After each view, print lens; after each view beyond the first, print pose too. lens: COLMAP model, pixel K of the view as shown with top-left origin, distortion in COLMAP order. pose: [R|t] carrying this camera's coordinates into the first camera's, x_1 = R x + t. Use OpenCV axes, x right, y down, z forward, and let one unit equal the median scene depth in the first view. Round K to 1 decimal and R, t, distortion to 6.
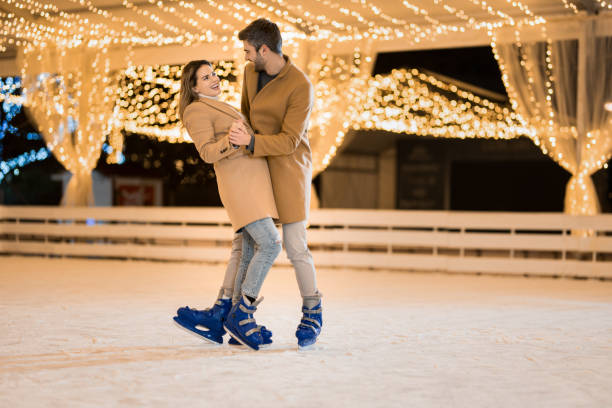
lens RADIAL K [[1415.8, 0, 306.0], [0, 1415.8, 204.0], [0, 0, 1]] dist [0.007660, -0.622165]
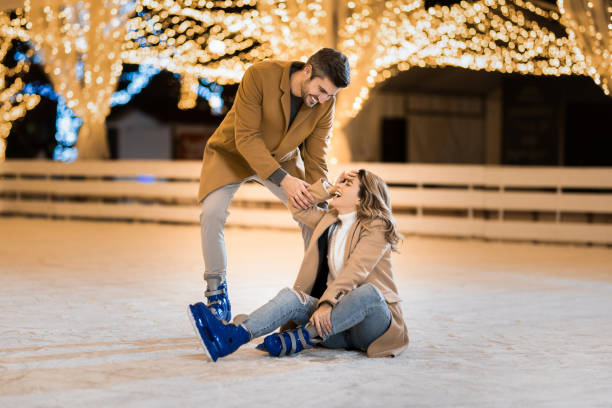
lens RADIAL K [[1624.8, 0, 263.6], [0, 1624.8, 205.3], [0, 0, 1]] dist [0.025293, -0.677043]
pose [[0.991250, 0.000392, -0.131998, 0.082149], [0.003920, 0.999467, 0.032411, -0.002411], [0.131940, -0.032645, 0.990720, 0.035236]]
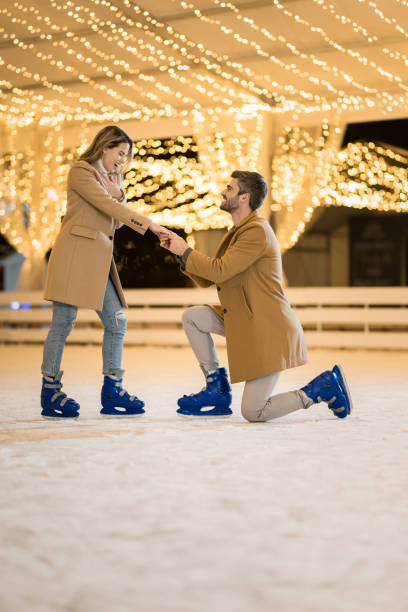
lens RADIAL K [[1443.6, 0, 204.0], [0, 1443.6, 306.0], [0, 0, 1]] dist [0.029925, -0.799405]
pose [[0.999624, -0.019147, -0.019646, -0.027184], [0.019384, 0.999741, 0.011963, 0.002735], [0.019412, -0.012340, 0.999735, 0.019538]]
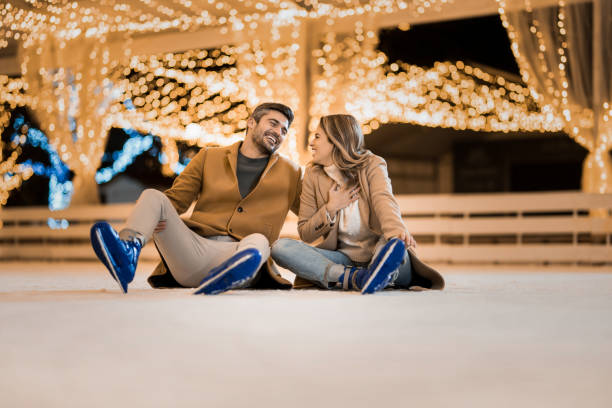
lens RADIAL K [[1443.6, 0, 306.0], [0, 1443.6, 204.0], [0, 0, 1]] dist [0.029925, -0.799405]
pose [[0.996582, -0.018535, -0.080509, 0.069714], [0.016676, 0.999580, -0.023703, 0.026291], [0.080914, 0.022279, 0.996472, 0.066086]]
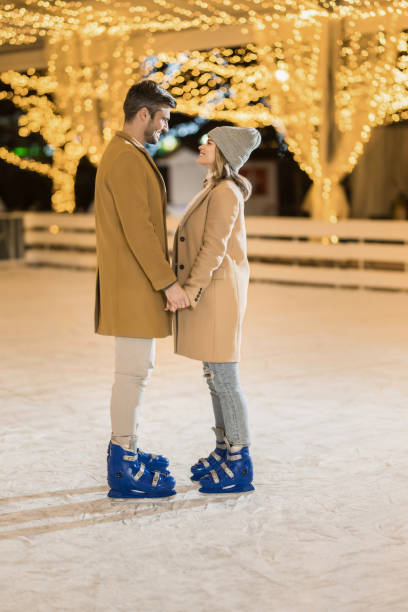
lens RADIAL K [[1478.2, 0, 204.0], [0, 1478.2, 306.0], [0, 0, 1]] dist [-0.001496, -0.377059]
pose [[0.972013, -0.008986, -0.234756, 0.129406], [0.032450, 0.994826, 0.096277, -0.029911], [0.232677, -0.101200, 0.967275, 0.097828]]
